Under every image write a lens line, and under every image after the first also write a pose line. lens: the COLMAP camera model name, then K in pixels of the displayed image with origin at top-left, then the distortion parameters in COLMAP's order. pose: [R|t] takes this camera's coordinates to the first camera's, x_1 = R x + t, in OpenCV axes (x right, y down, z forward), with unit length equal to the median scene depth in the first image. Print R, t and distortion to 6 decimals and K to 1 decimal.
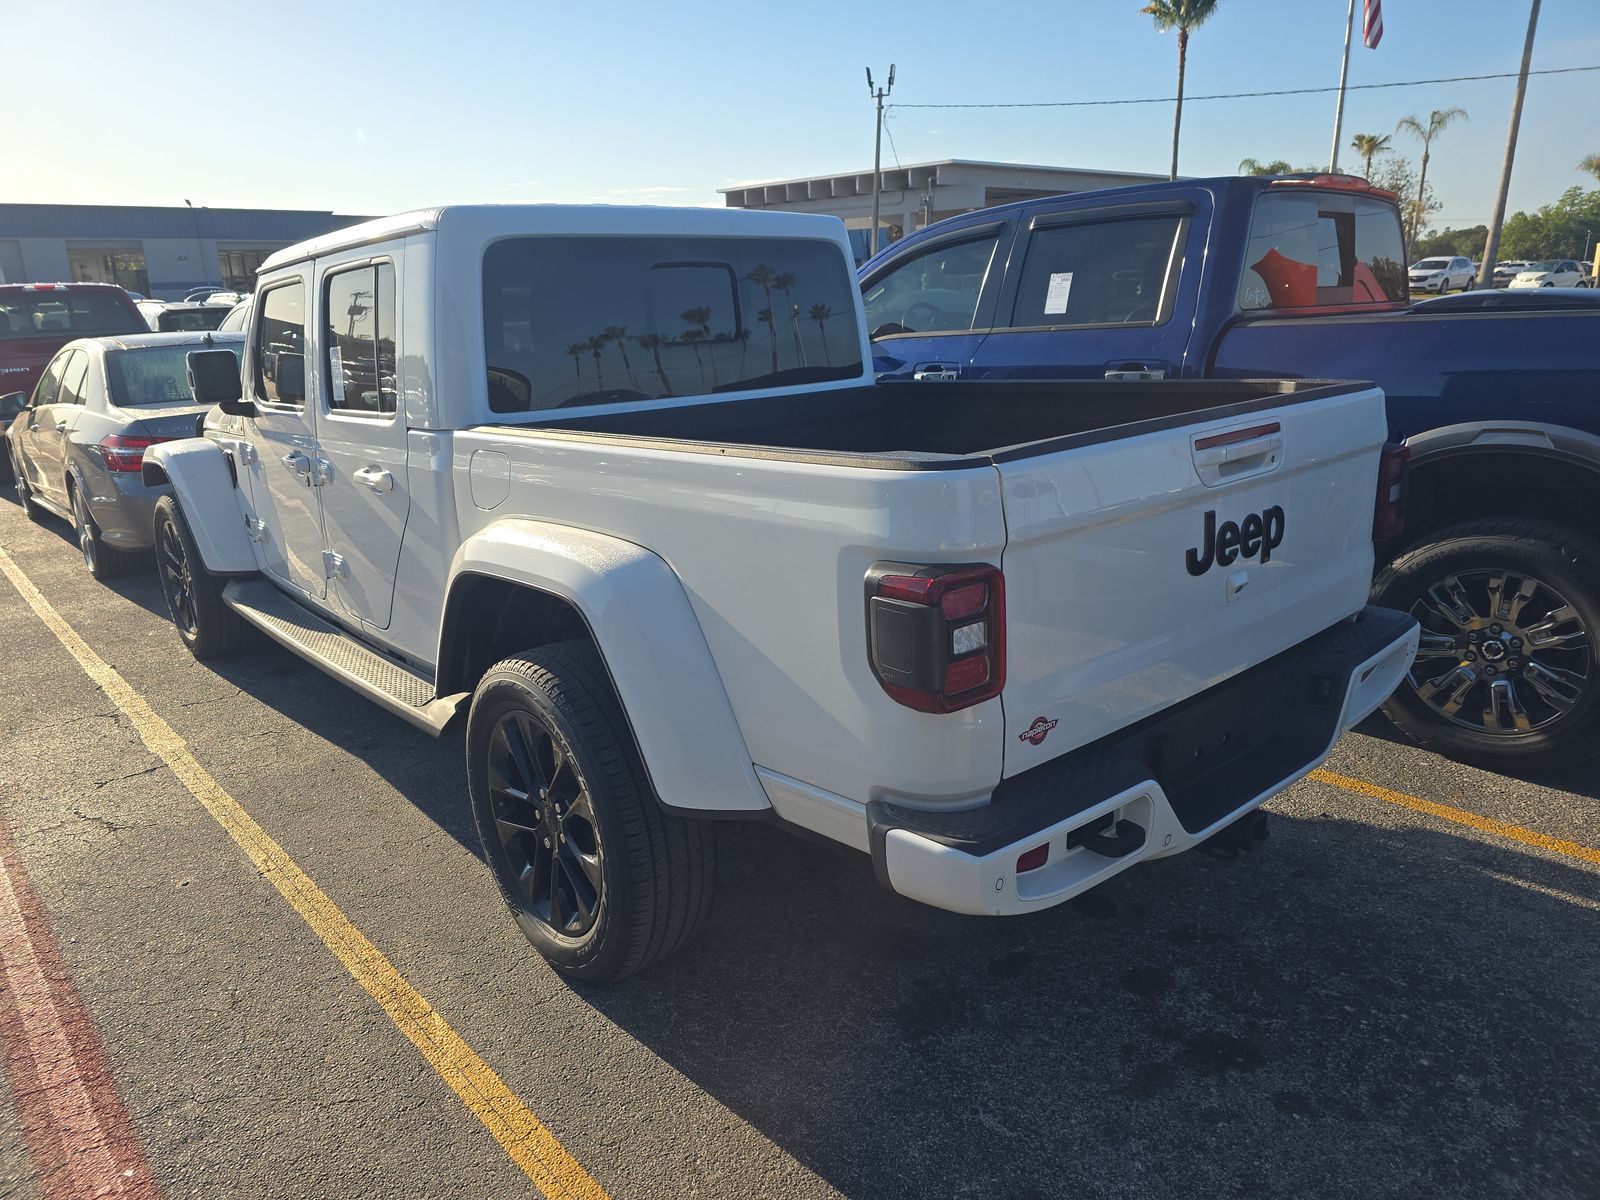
lens RADIAL K [[1074.8, 0, 798.0], [0, 1074.8, 596.5], [0, 0, 1]] dist [0.044183, -0.022210]
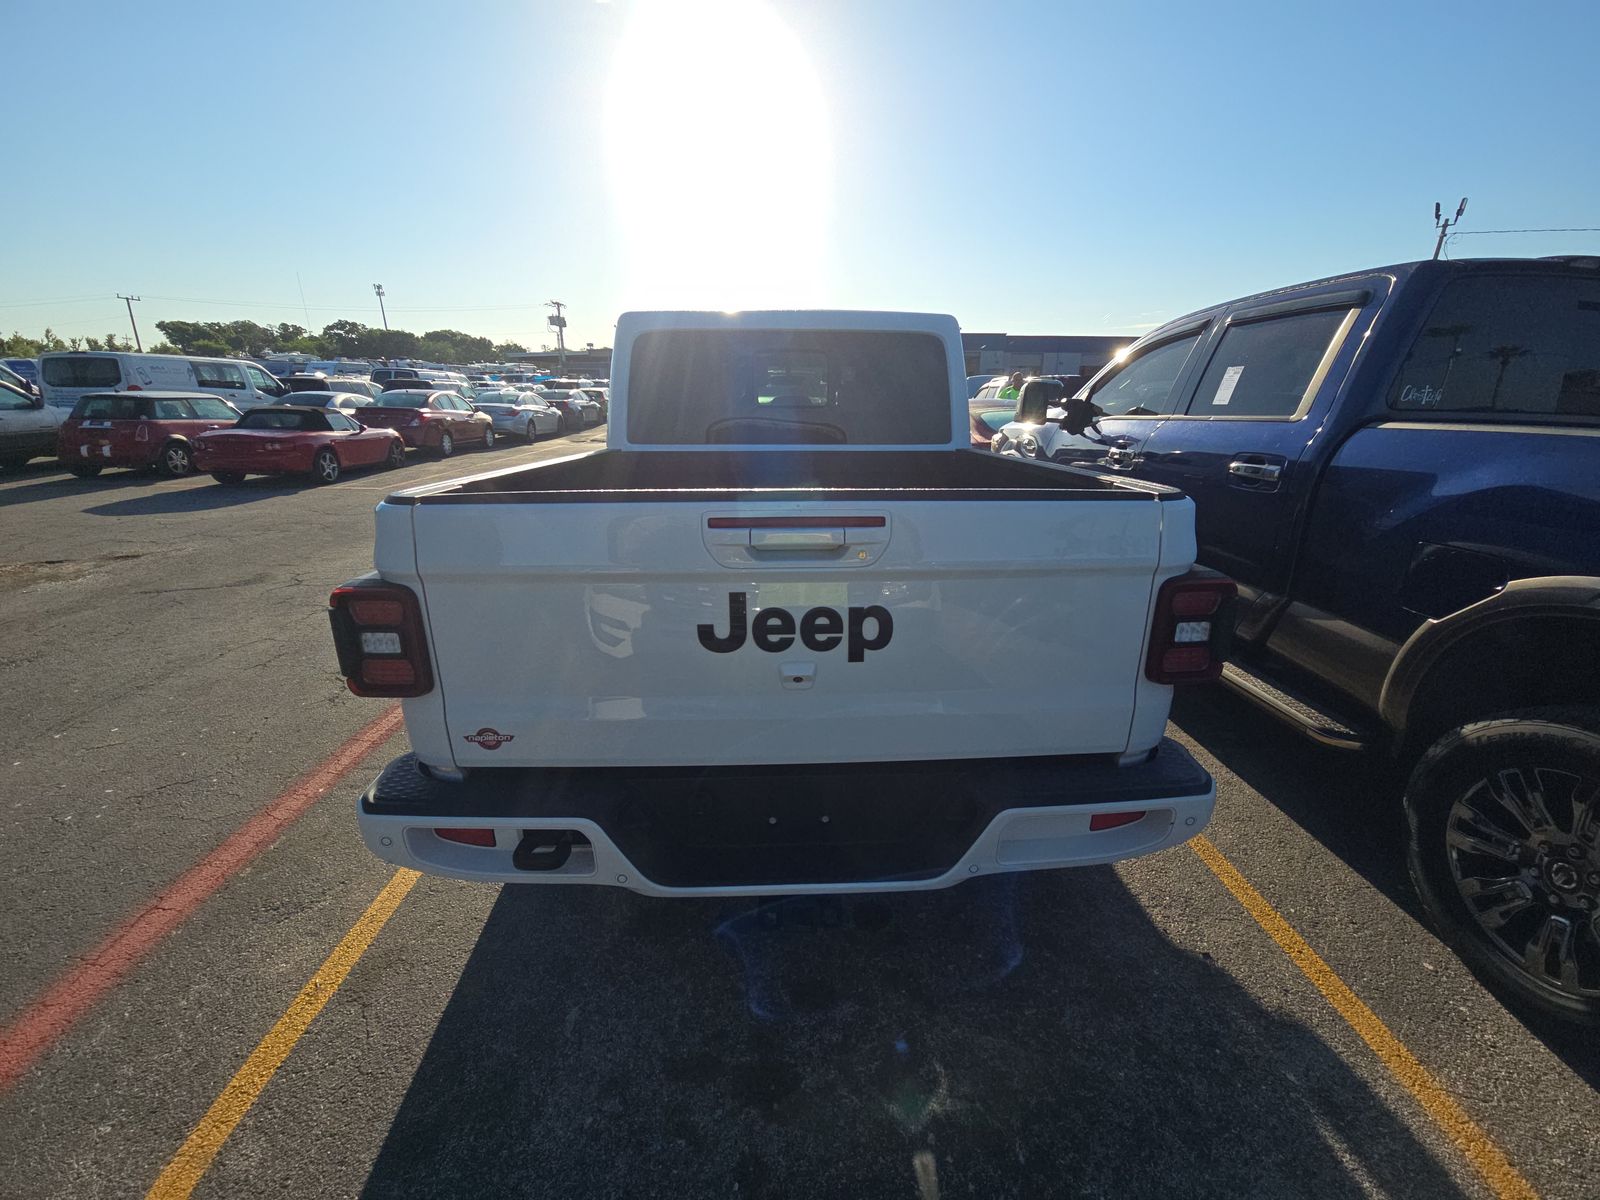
lens RADIAL K [[646.7, 0, 805.5], [0, 646.7, 605.4], [0, 0, 1]] dist [0.004113, -0.003447]
pose [[0.782176, 0.228237, -0.579749, 0.533101], [-0.194886, 0.973422, 0.120286, -0.103694], [0.591795, 0.018900, 0.805867, 0.388184]]
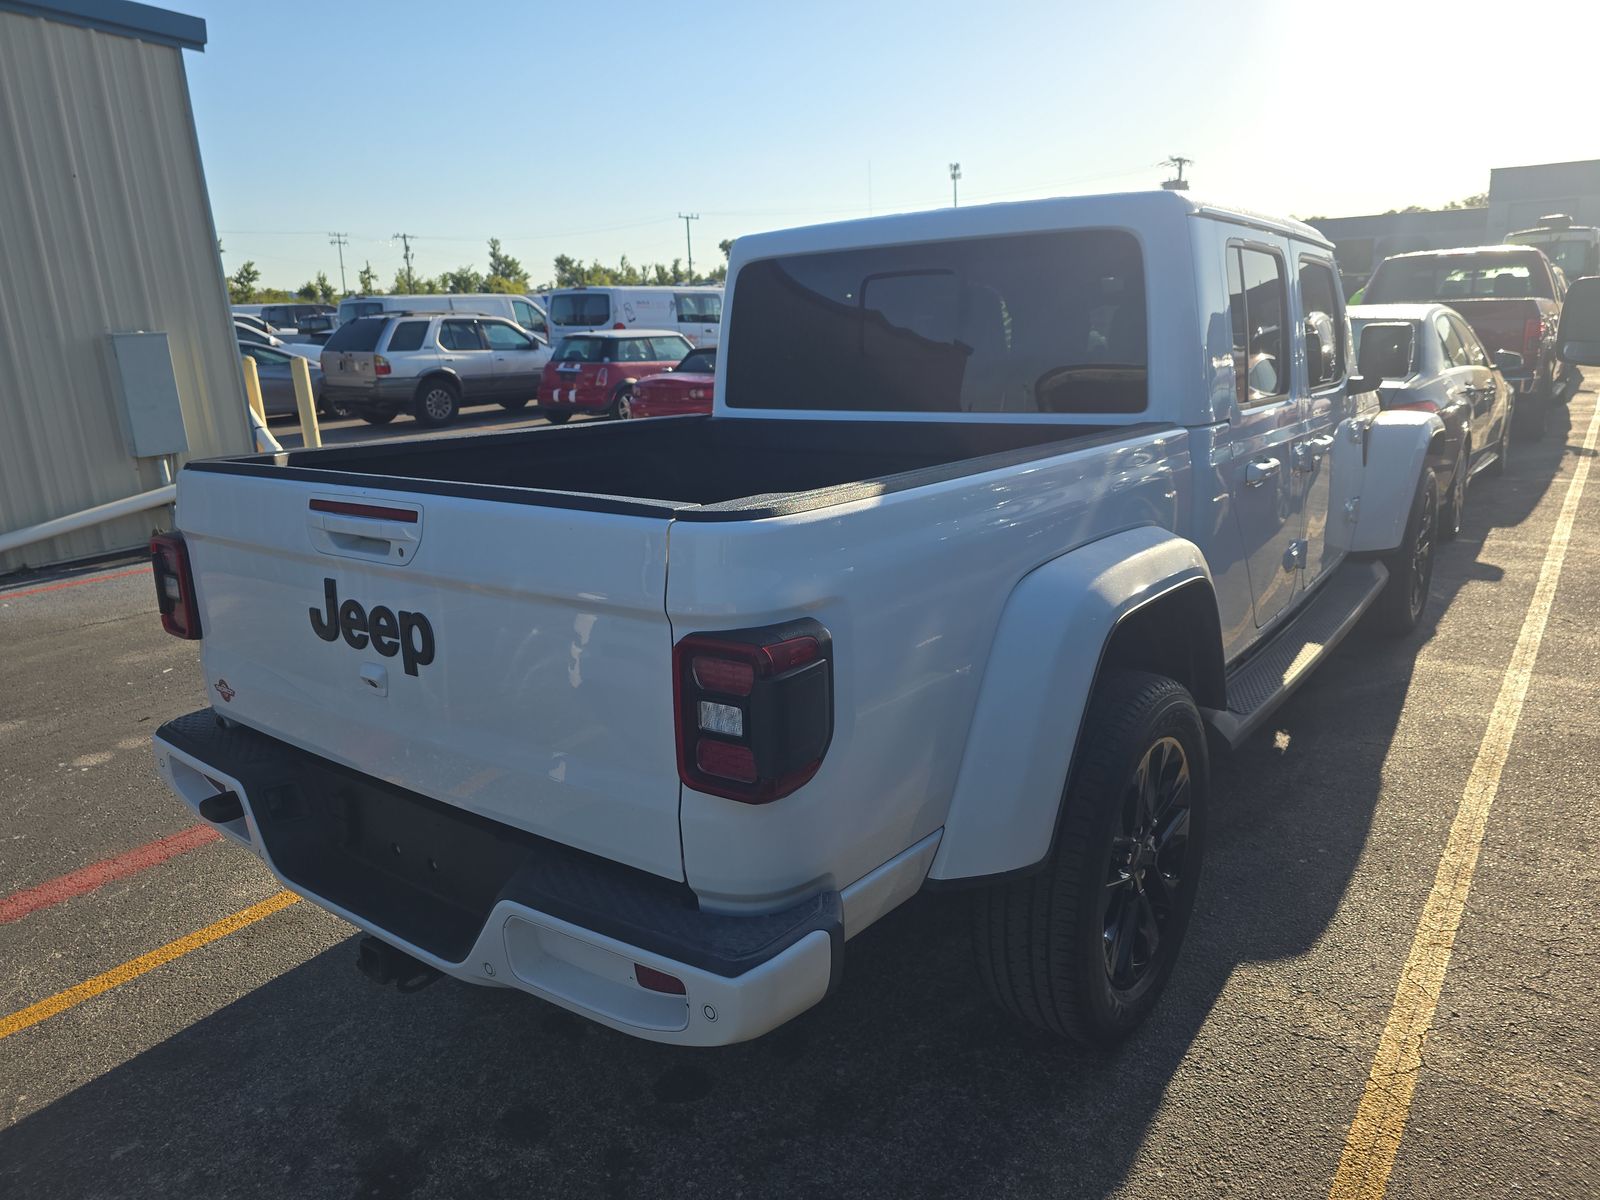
lens RADIAL K [[1074.8, 0, 790.1], [0, 1074.8, 601.4], [0, 0, 1]] dist [0.044183, -0.022210]
pose [[0.209347, 0.272332, -0.939153, 0.931419], [-0.230914, 0.947040, 0.223146, -0.249277], [0.950185, 0.170149, 0.261146, 0.784300]]
